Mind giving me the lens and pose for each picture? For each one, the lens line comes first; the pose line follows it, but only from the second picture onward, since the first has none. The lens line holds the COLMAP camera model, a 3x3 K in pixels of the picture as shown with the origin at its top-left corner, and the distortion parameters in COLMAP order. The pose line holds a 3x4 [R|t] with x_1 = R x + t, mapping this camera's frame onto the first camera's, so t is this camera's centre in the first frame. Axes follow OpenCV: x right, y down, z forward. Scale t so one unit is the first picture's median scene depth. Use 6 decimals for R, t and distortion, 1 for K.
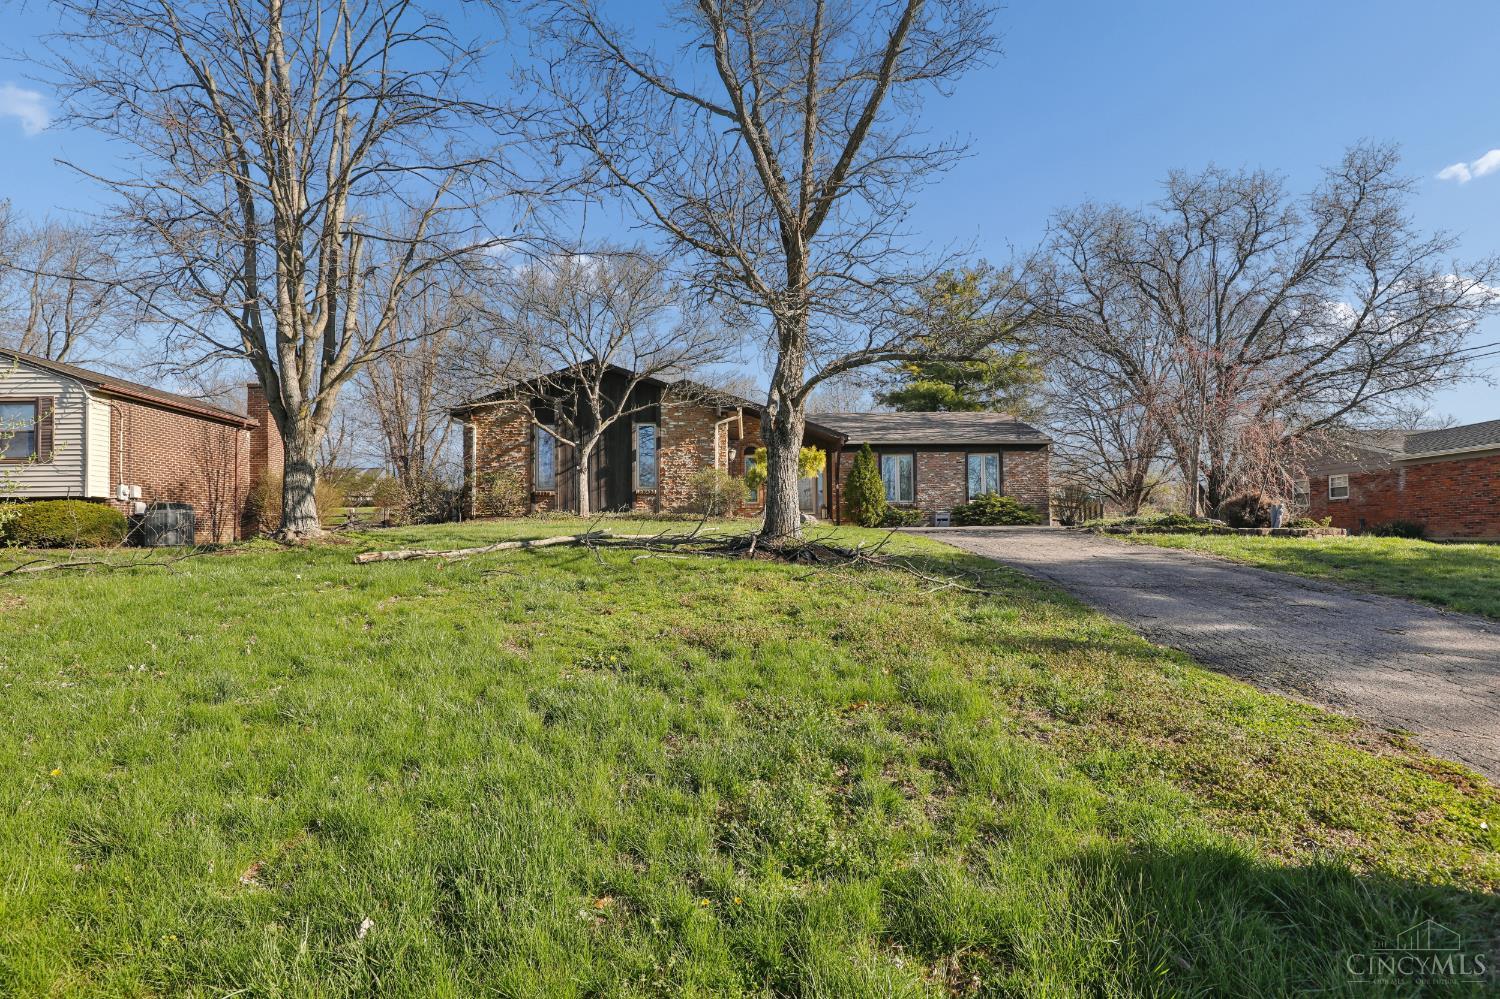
lens RADIAL K [[693.7, 0, 751.0], [0, 693.7, 537.9], [0, 0, 1]] dist [-0.014159, 0.000274]
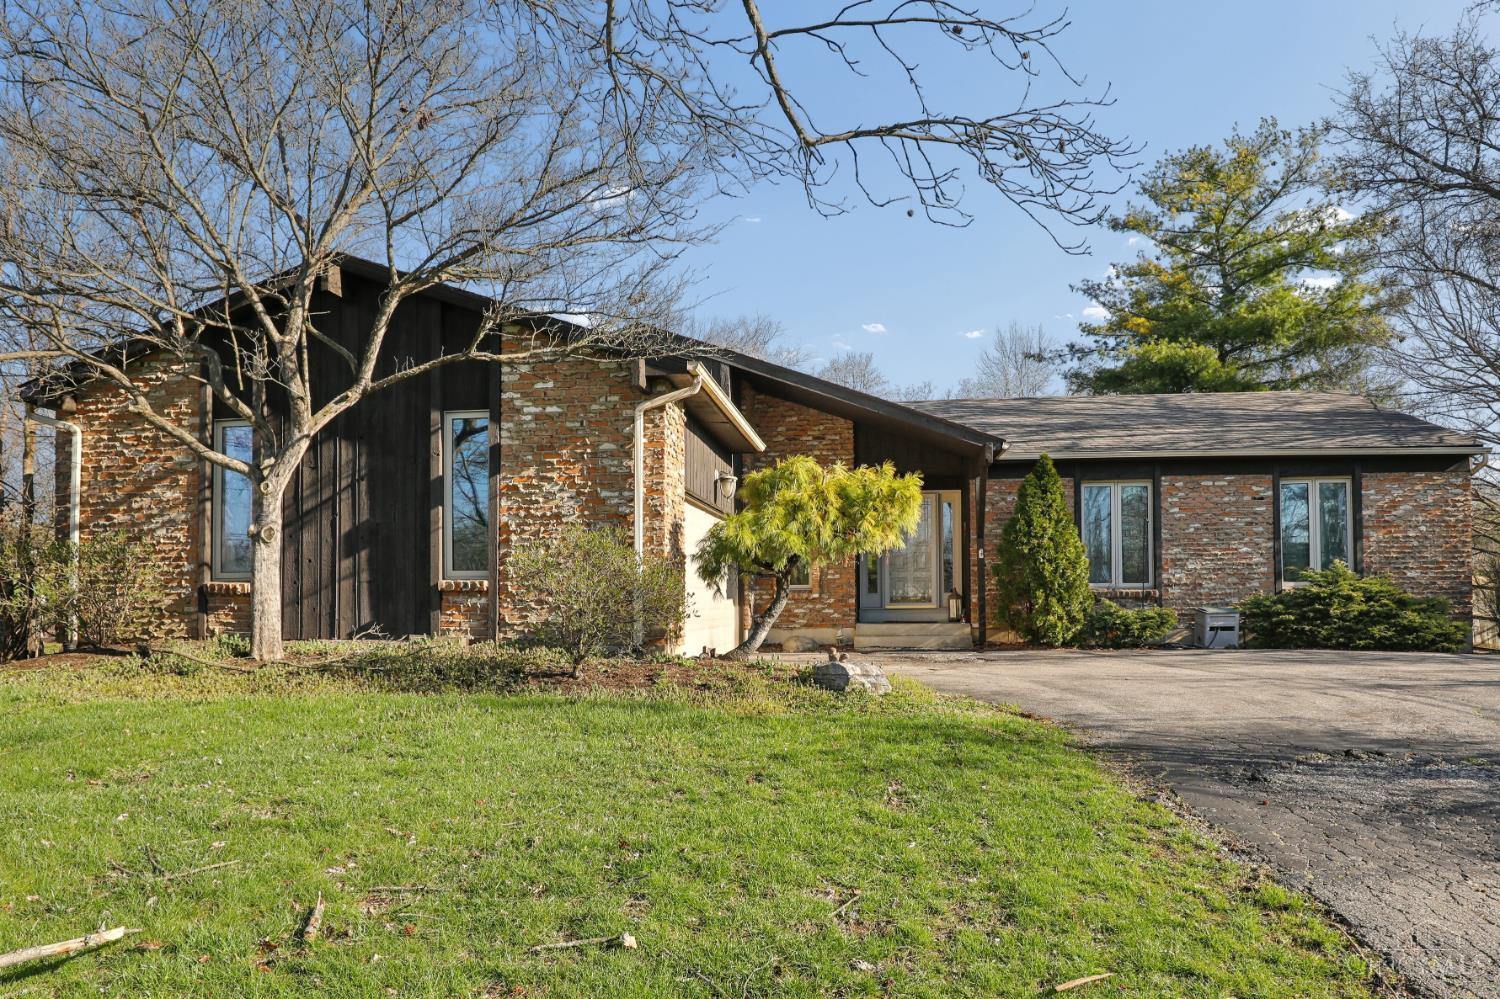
lens RADIAL K [[971.8, 0, 784.2], [0, 971.8, 585.9], [0, 0, 1]] dist [-0.007969, -0.041130]
pose [[0.993984, 0.002492, -0.109501, 0.069375], [-0.003677, 0.999937, -0.010621, -0.047462], [0.109467, 0.010960, 0.993930, 0.369885]]
